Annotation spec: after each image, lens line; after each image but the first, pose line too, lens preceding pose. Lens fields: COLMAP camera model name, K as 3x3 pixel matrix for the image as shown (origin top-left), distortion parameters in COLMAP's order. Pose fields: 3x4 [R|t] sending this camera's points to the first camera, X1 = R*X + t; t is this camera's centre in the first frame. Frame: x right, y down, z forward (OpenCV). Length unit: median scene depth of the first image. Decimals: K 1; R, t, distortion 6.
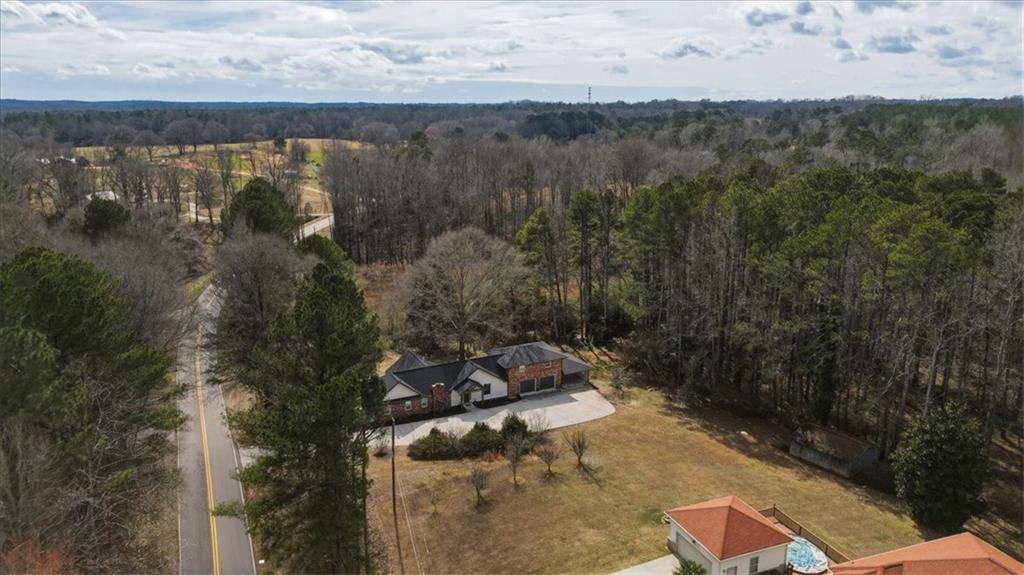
lens RADIAL K [[716.6, 0, 512.3], [0, 716.6, 288.8], [0, 0, 1]] dist [0.049842, -0.009004]
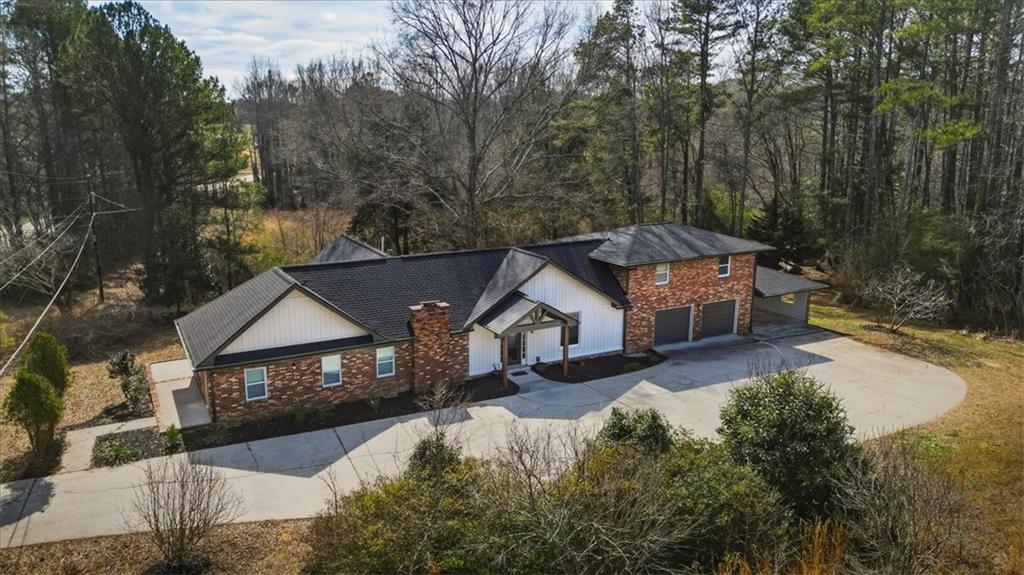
lens RADIAL K [[716.6, 0, 515.4], [0, 716.6, 279.7], [0, 0, 1]] dist [0.049842, -0.009004]
pose [[0.998363, -0.004965, 0.056972, -0.082041], [0.007517, 0.998973, -0.044673, 0.133765], [-0.056692, 0.045028, 0.997376, 0.670775]]
